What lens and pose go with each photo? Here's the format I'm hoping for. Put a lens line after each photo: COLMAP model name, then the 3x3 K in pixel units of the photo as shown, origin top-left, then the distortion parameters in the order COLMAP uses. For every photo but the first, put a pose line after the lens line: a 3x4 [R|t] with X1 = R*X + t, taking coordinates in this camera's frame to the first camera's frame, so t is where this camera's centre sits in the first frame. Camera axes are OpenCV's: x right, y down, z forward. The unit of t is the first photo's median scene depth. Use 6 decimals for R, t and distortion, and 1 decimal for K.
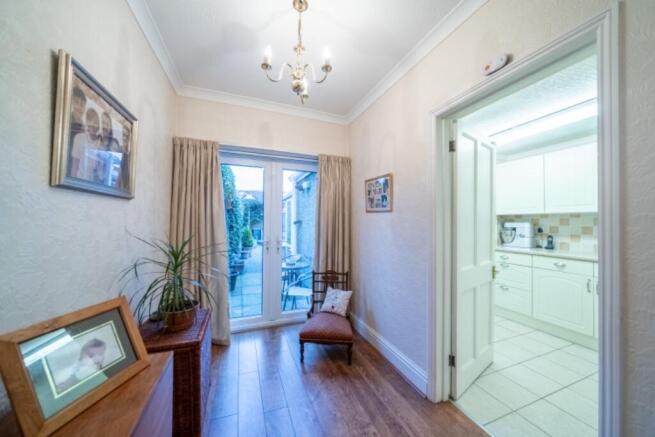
lens RADIAL K [[229.6, 0, 328.4], [0, 229.6, 217.0], [0, 0, 1]] dist [-0.003393, -0.000107]
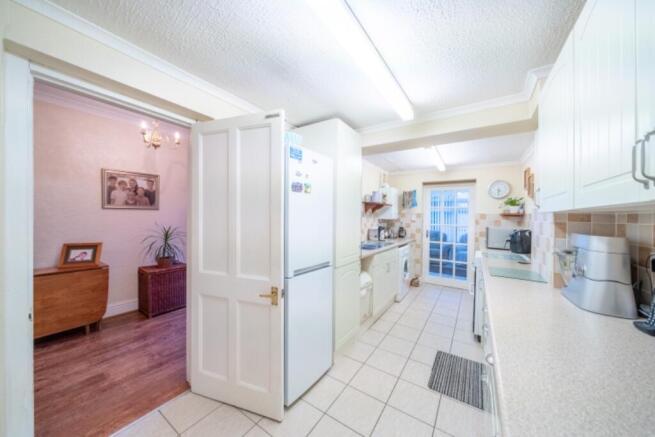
lens RADIAL K [[229.6, 0, 325.2], [0, 229.6, 217.1], [0, 0, 1]] dist [-0.003393, -0.000107]
pose [[0.564656, 0.005342, -0.825309, 2.044232], [0.000536, 0.999976, 0.006839, -0.014219], [0.825326, -0.004304, 0.564639, 1.052480]]
